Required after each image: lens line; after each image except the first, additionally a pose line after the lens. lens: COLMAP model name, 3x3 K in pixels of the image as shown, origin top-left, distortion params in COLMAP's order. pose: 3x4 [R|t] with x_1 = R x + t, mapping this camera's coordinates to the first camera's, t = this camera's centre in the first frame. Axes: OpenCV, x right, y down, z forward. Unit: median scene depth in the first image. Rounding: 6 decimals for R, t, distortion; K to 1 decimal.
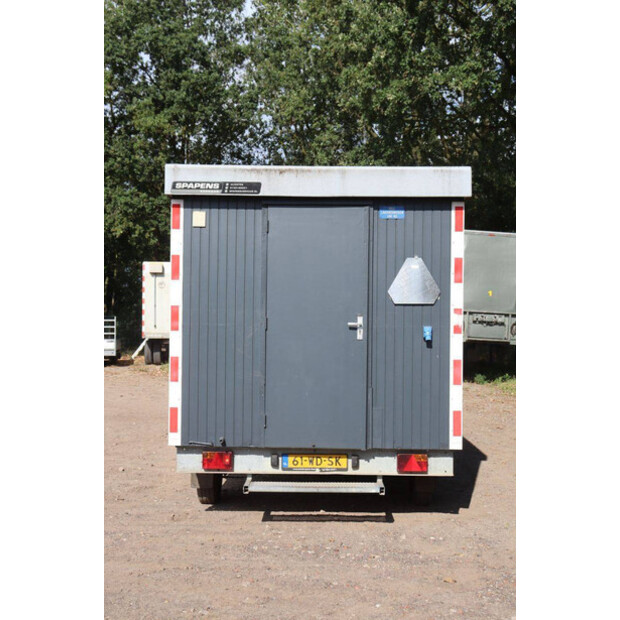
lens RADIAL K [[759.9, 0, 310.0], [0, 759.9, 310.0], [0, 0, 1]] dist [0.009591, 0.026464]
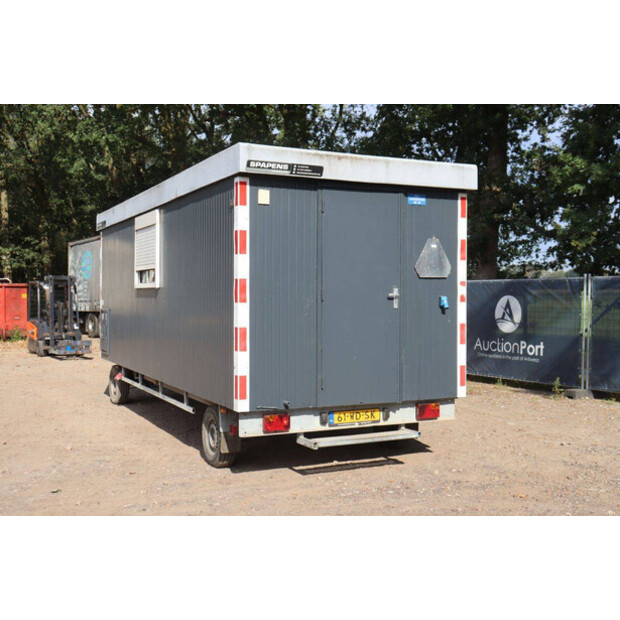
lens RADIAL K [[759.9, 0, 310.0], [0, 759.9, 310.0], [0, 0, 1]] dist [0.009591, 0.026464]
pose [[0.894529, -0.017508, 0.446667, -0.564647], [0.001019, 0.999310, 0.037129, -0.001695], [-0.447009, -0.032757, 0.893929, 0.021735]]
